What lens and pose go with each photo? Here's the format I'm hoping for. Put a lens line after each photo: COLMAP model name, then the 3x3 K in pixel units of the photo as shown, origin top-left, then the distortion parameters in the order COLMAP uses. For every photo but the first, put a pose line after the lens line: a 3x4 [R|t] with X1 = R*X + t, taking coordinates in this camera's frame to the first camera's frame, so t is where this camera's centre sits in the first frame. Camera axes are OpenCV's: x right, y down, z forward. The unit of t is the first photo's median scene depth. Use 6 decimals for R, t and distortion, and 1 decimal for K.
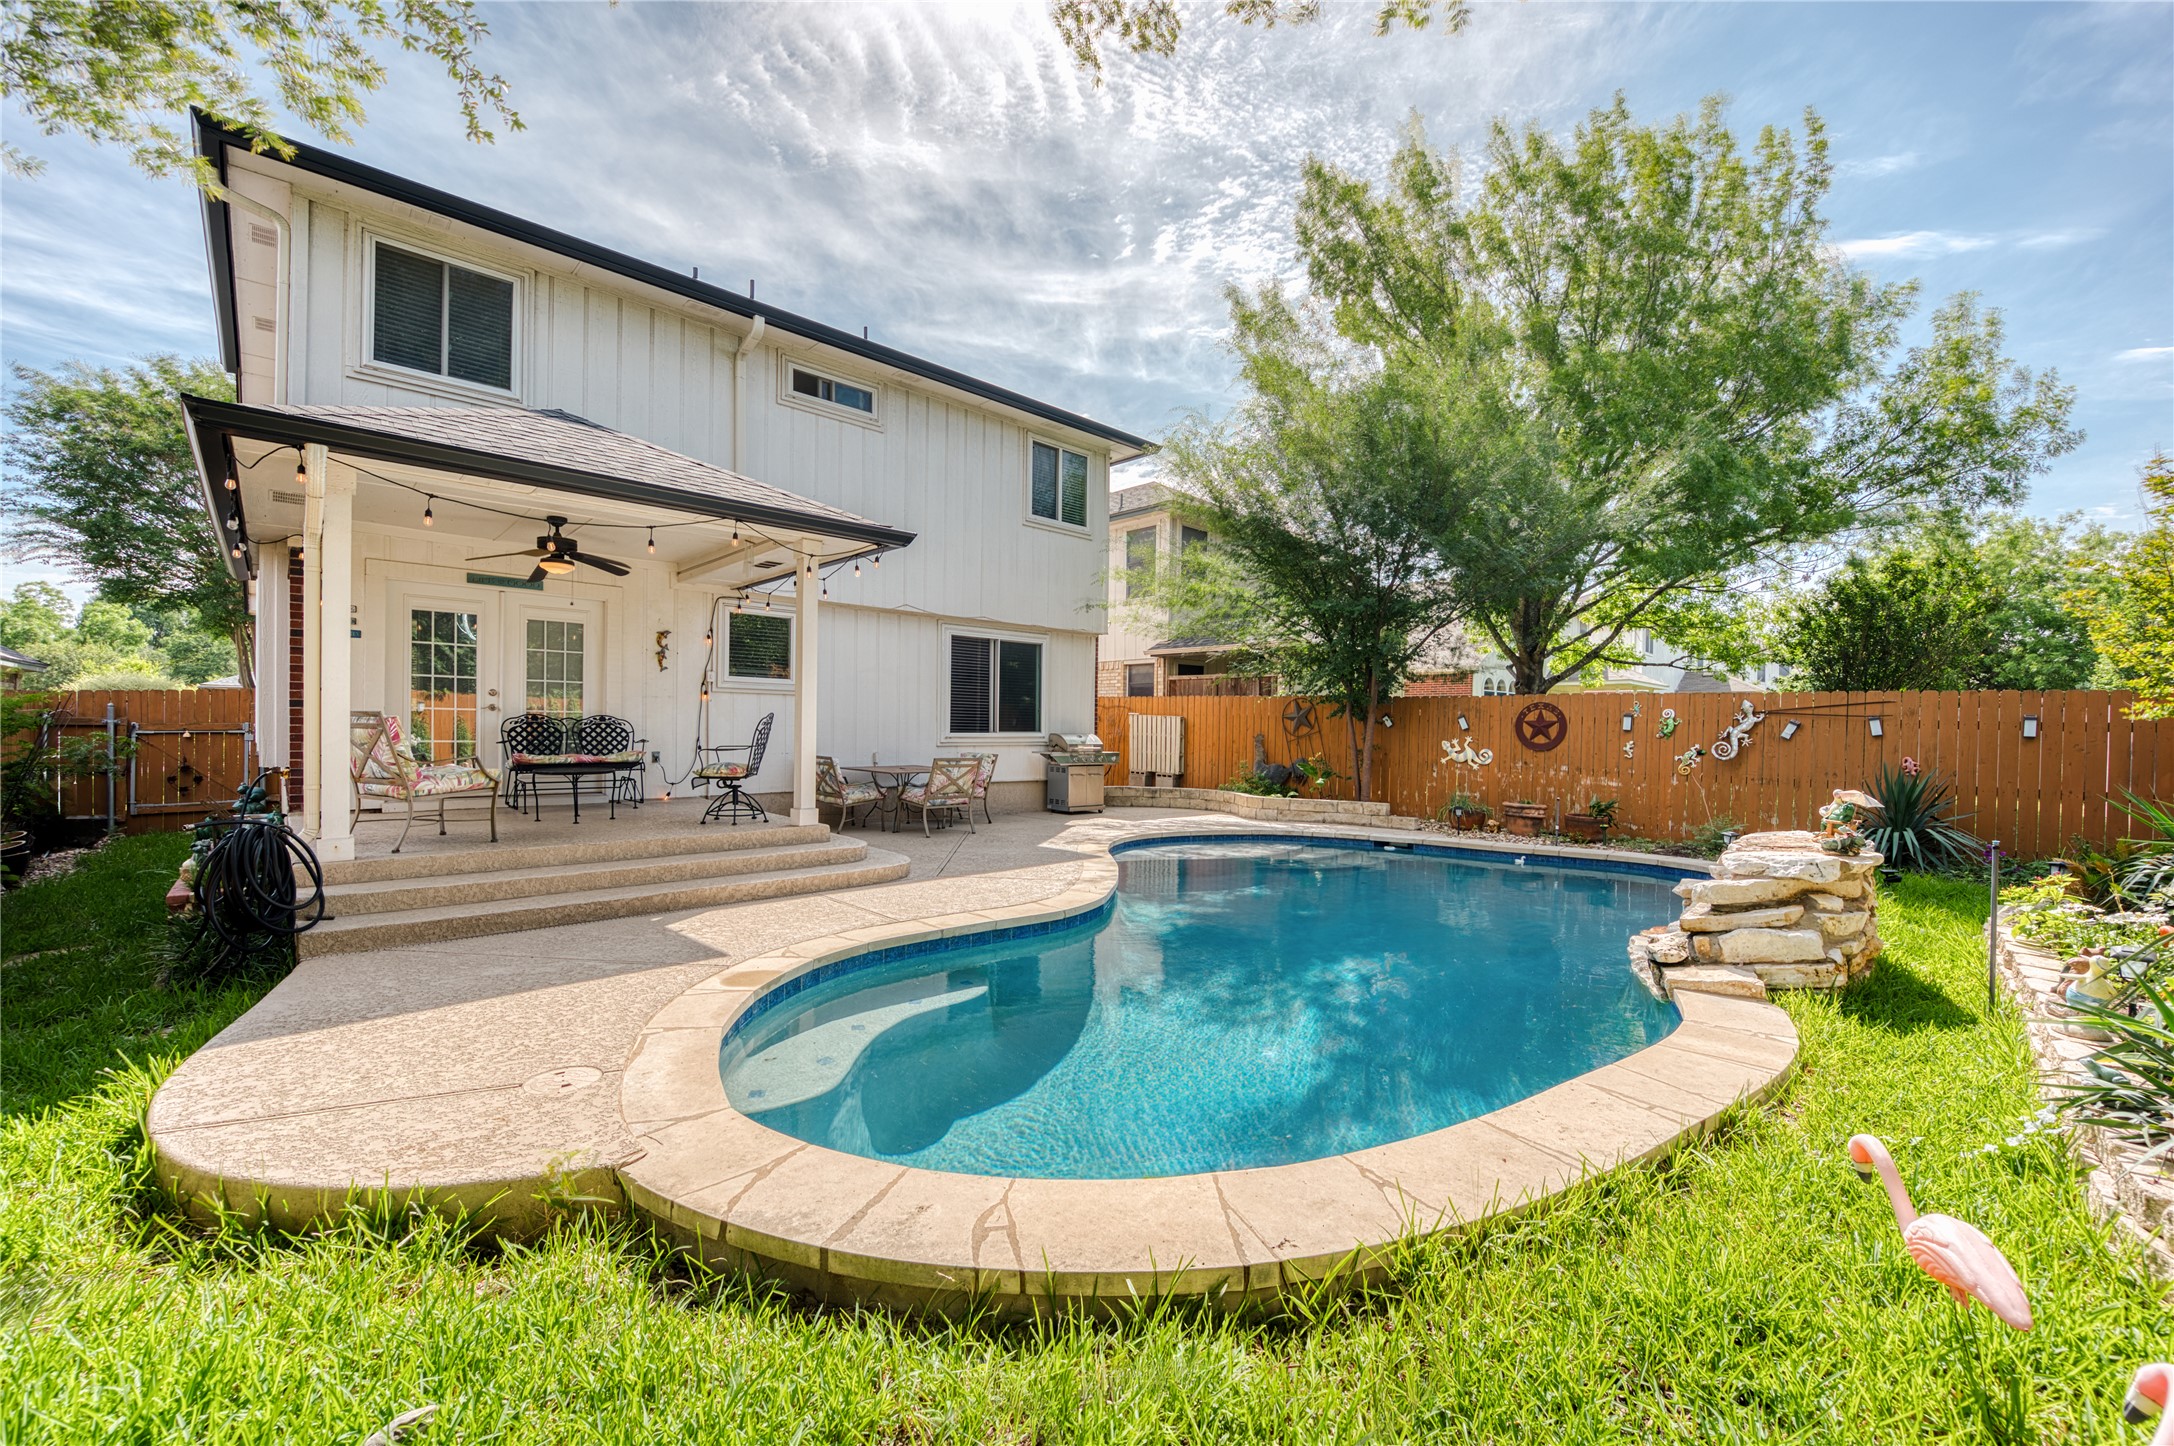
lens RADIAL K [[872.8, 0, 1082.7], [0, 872.8, 718.3], [0, 0, 1]] dist [0.000102, -0.004388]
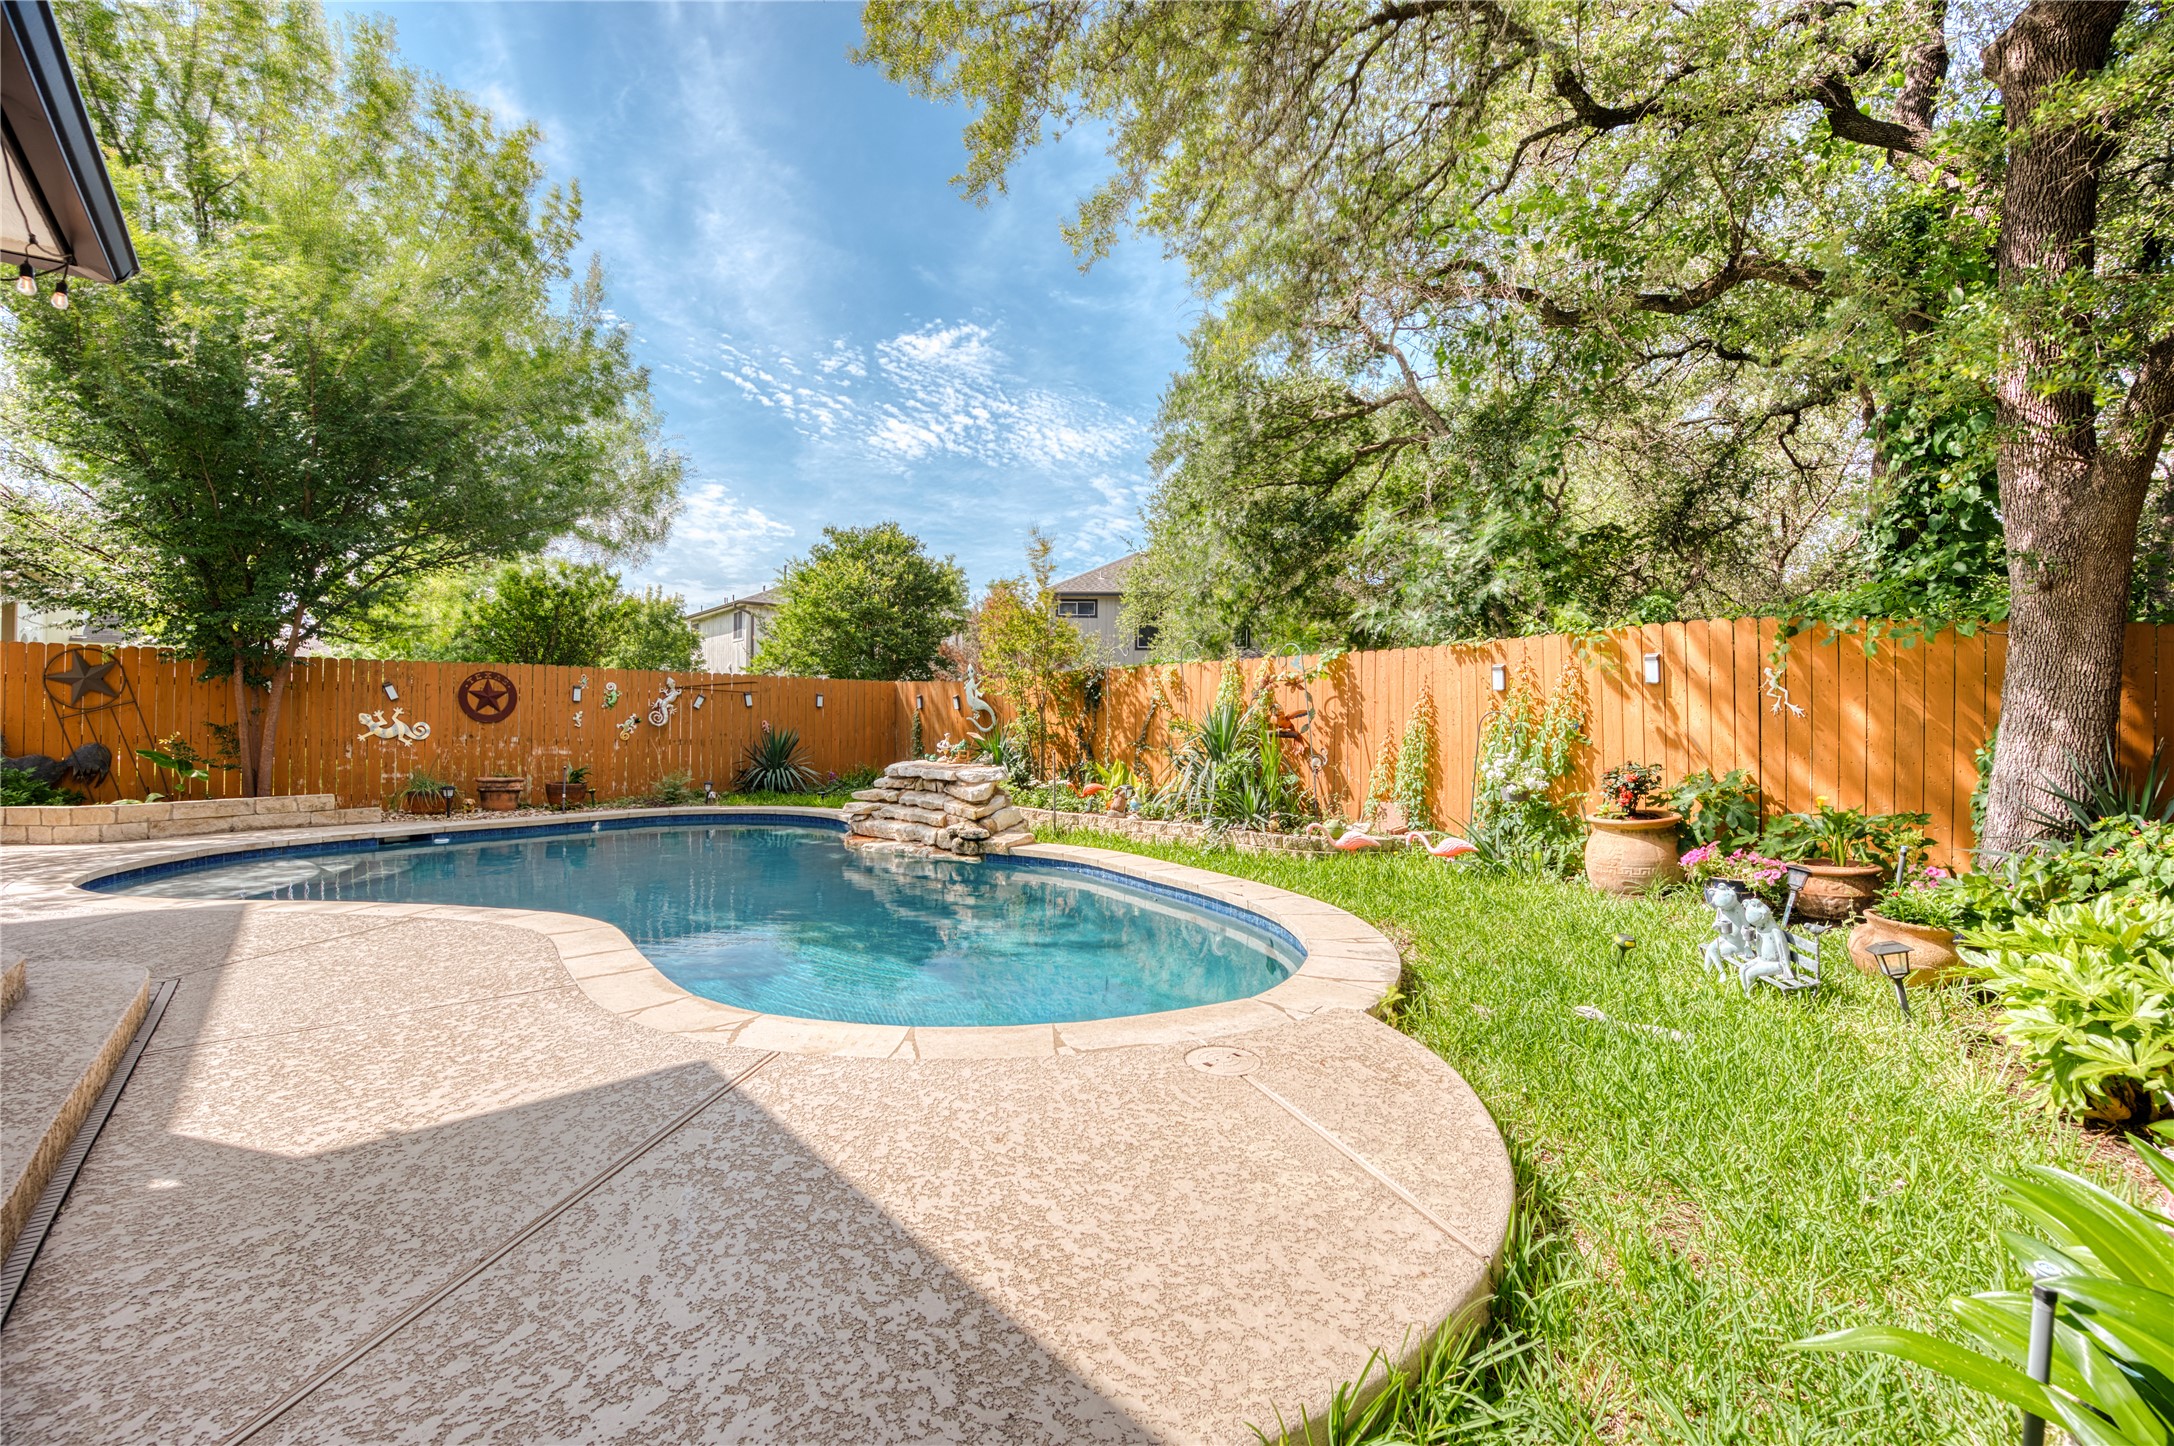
lens RADIAL K [[905.0, 0, 1087.0], [0, 905.0, 723.0], [0, 0, 1]] dist [-0.001280, -0.000136]
pose [[0.019081, -0.014095, 0.999719, -0.515023], [-0.011667, 0.999829, 0.014319, 0.018589], [-0.999750, -0.011937, 0.018913, 0.379828]]
